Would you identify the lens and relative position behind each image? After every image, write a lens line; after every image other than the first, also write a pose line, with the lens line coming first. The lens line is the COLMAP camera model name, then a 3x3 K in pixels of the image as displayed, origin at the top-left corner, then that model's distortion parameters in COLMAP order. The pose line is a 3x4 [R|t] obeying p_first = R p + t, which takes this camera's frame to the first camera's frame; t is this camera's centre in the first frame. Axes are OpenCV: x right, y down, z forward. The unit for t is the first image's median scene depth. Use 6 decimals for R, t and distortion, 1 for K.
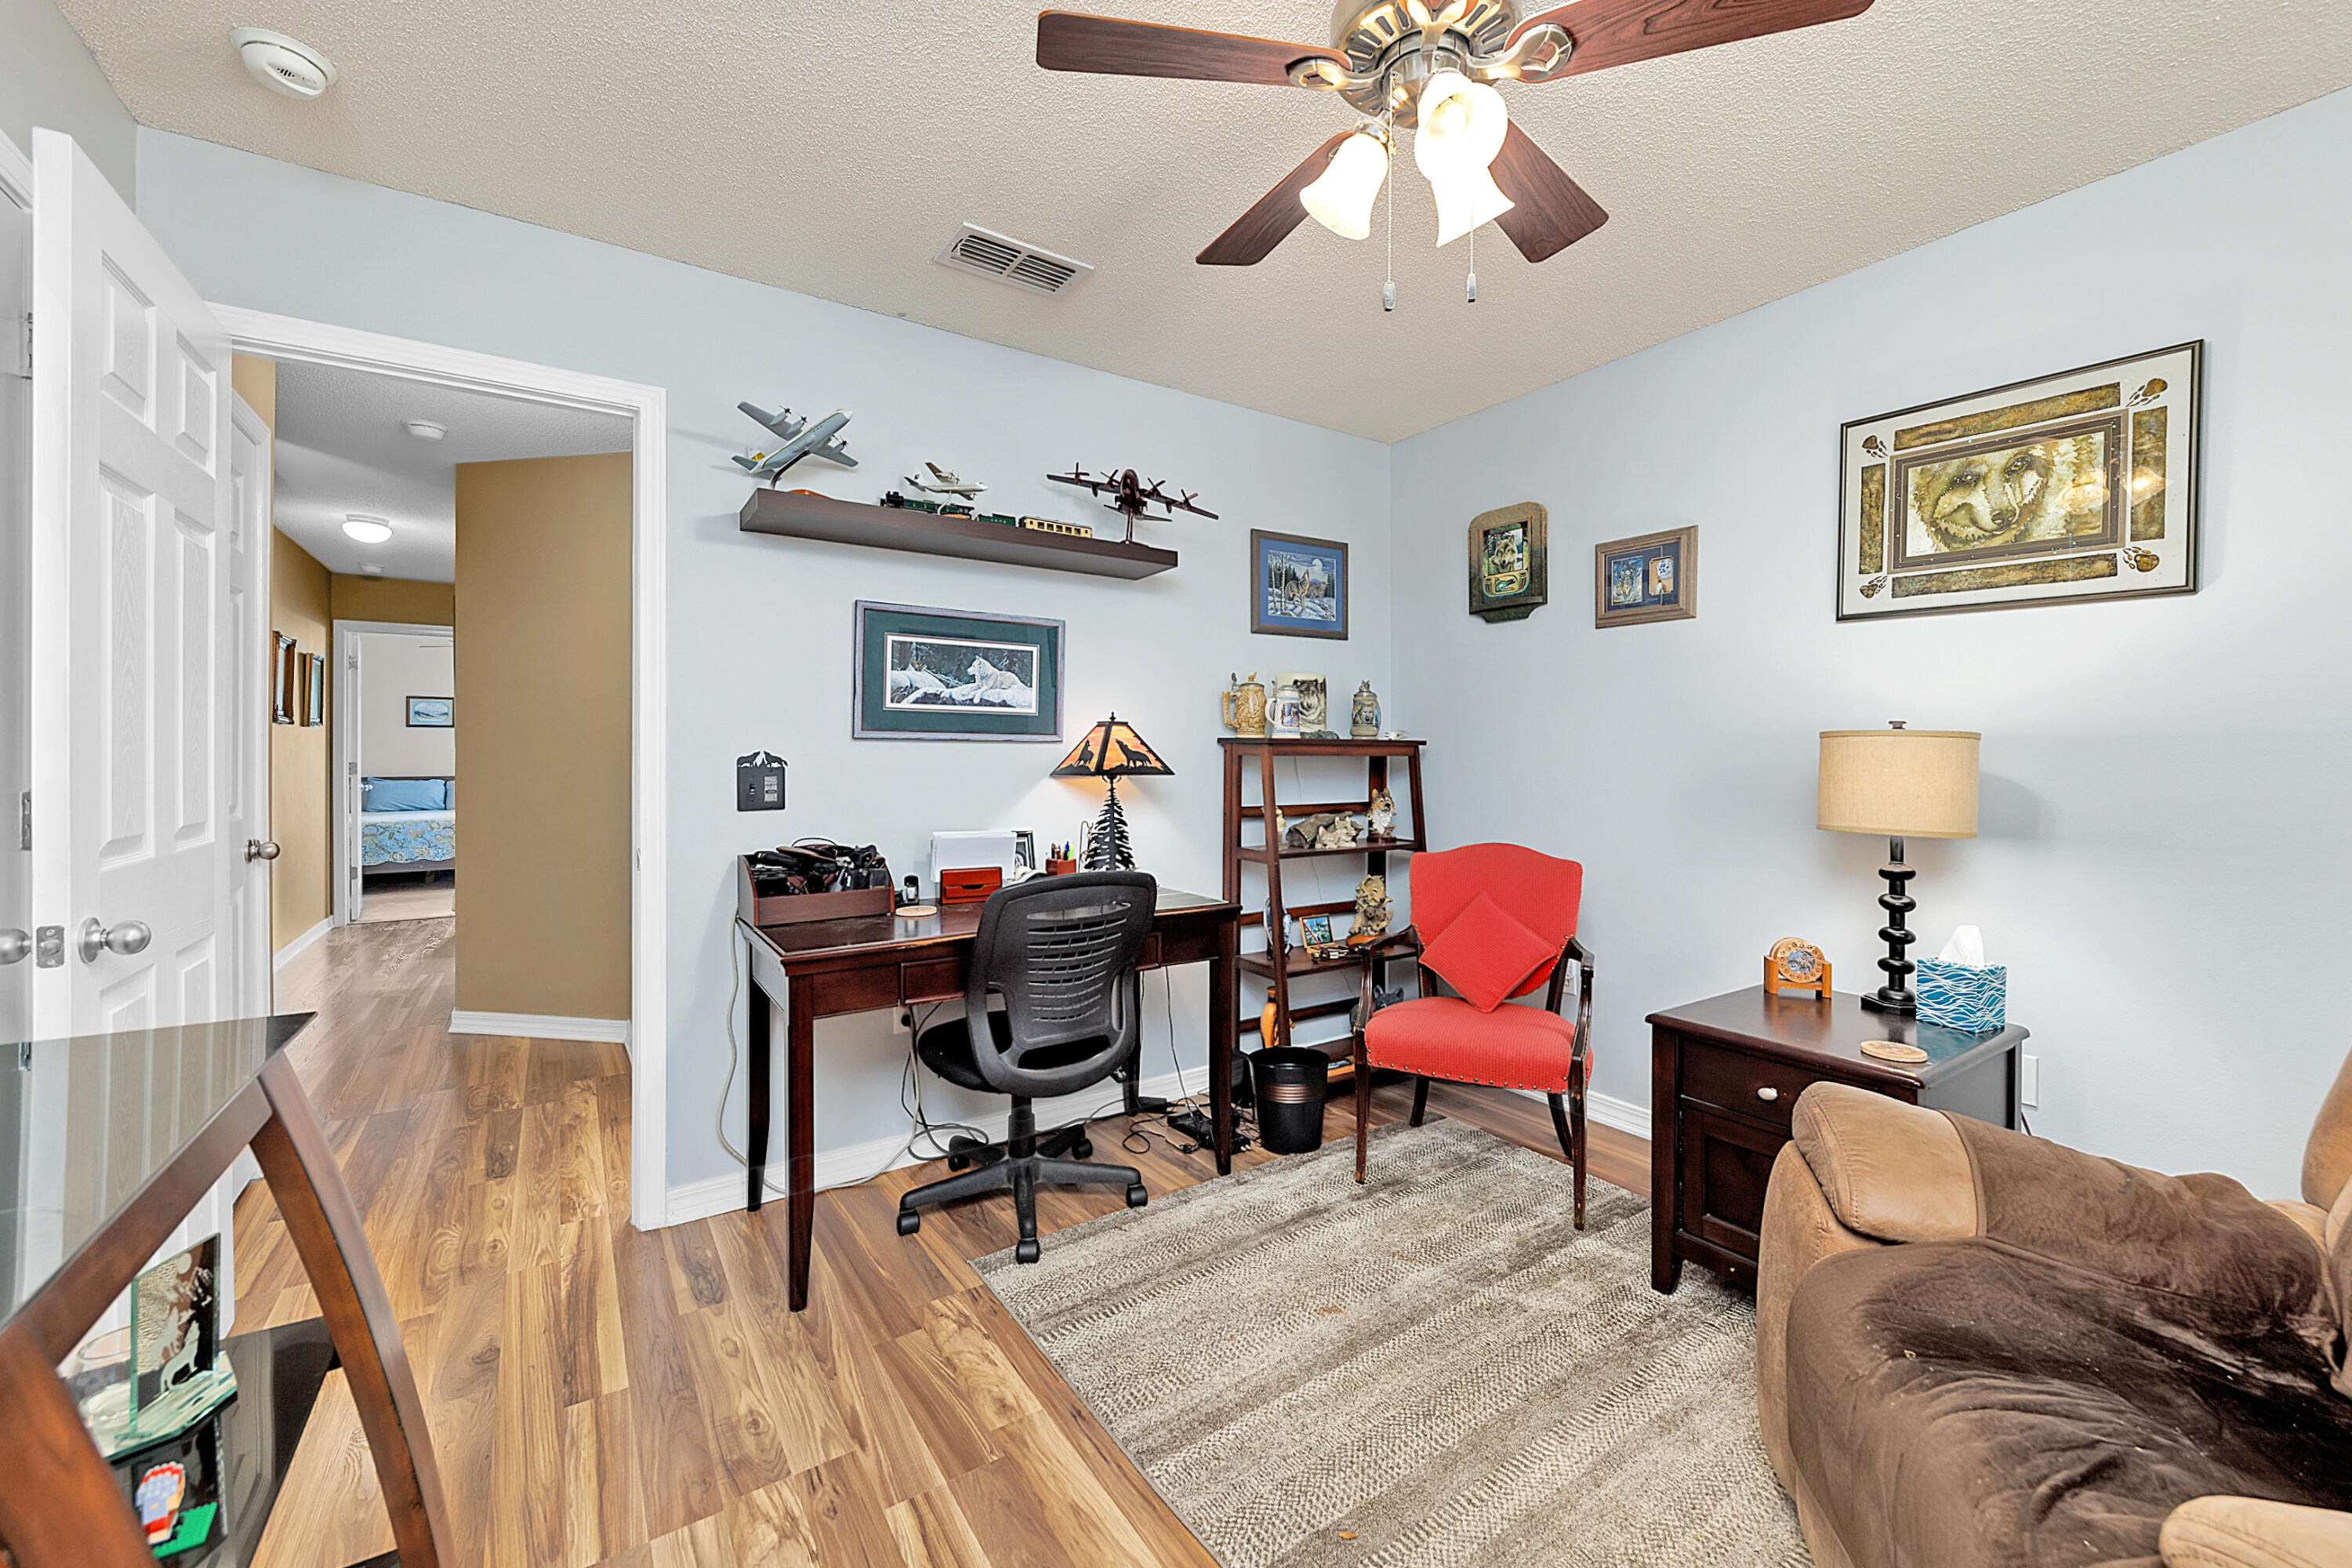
lens RADIAL K [[959.3, 0, 1179.3], [0, 959.3, 759.3], [0, 0, 1]] dist [0.001039, -0.000030]
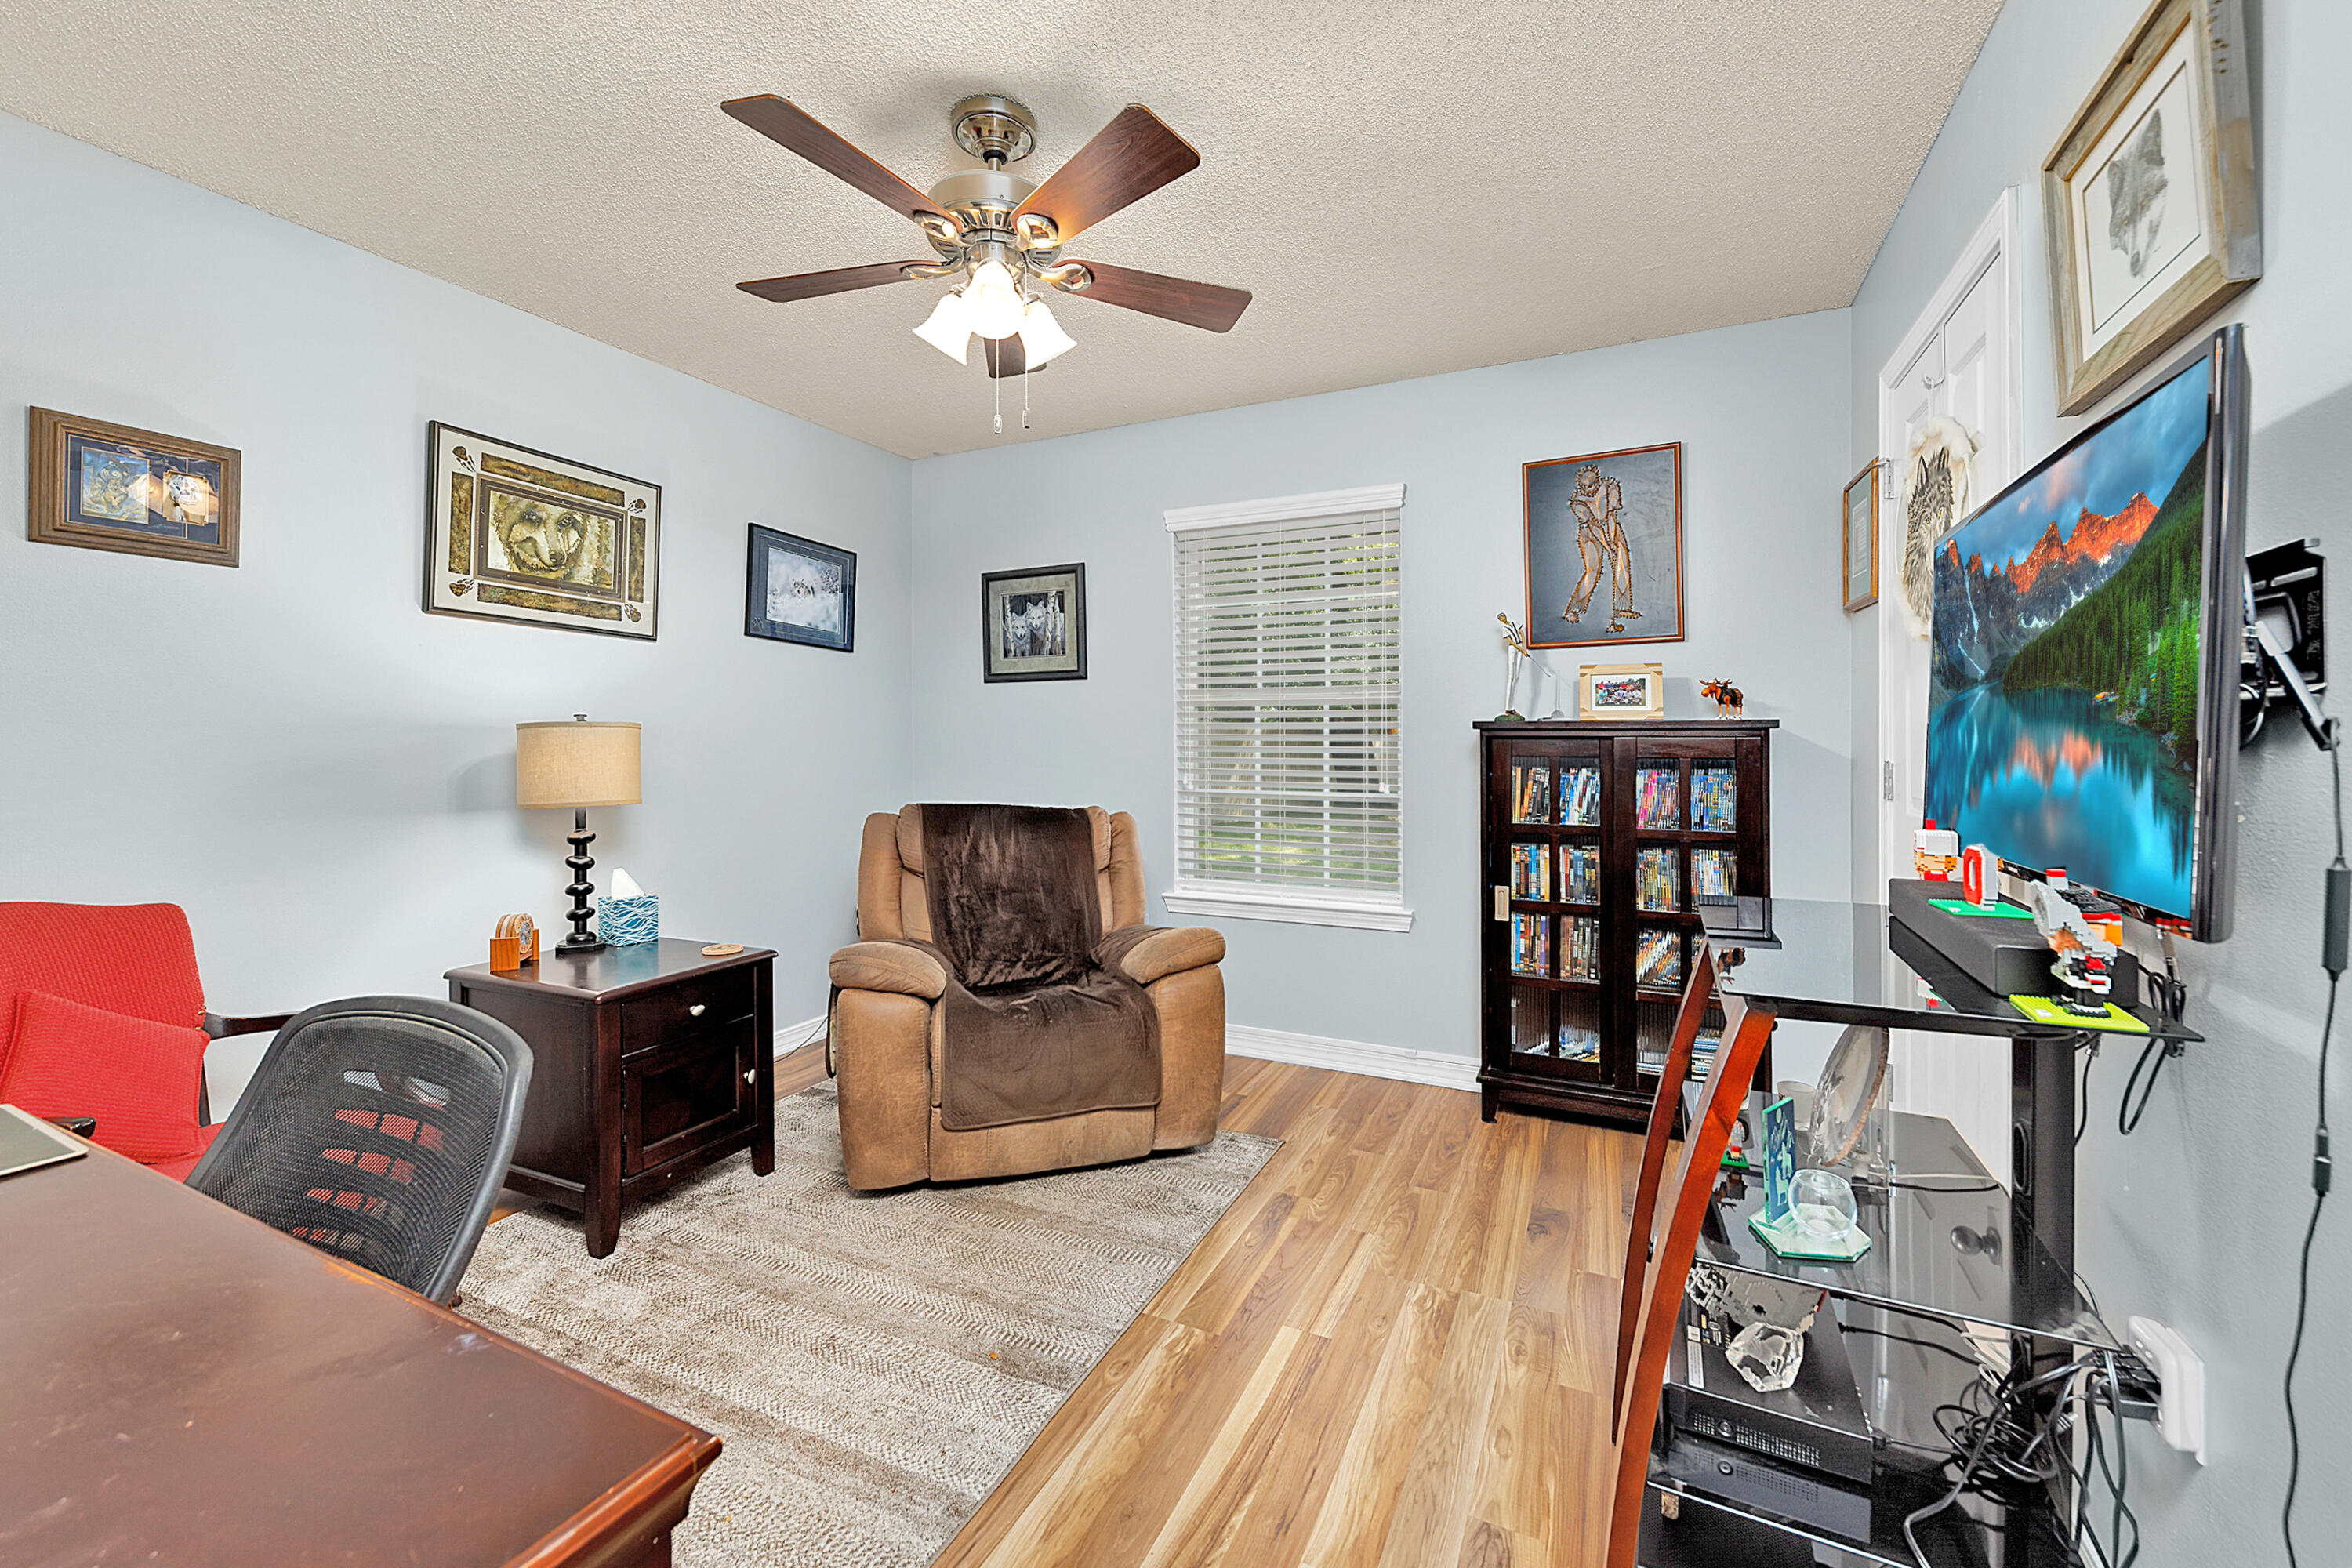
lens RADIAL K [[966.7, 0, 1176.4], [0, 966.7, 734.5], [0, 0, 1]] dist [0.002456, -0.000411]
pose [[-0.508470, 0.001116, 0.861079, -0.694210], [-0.002090, 0.999995, -0.002531, -0.012971], [-0.861077, -0.003086, -0.508465, 0.951994]]
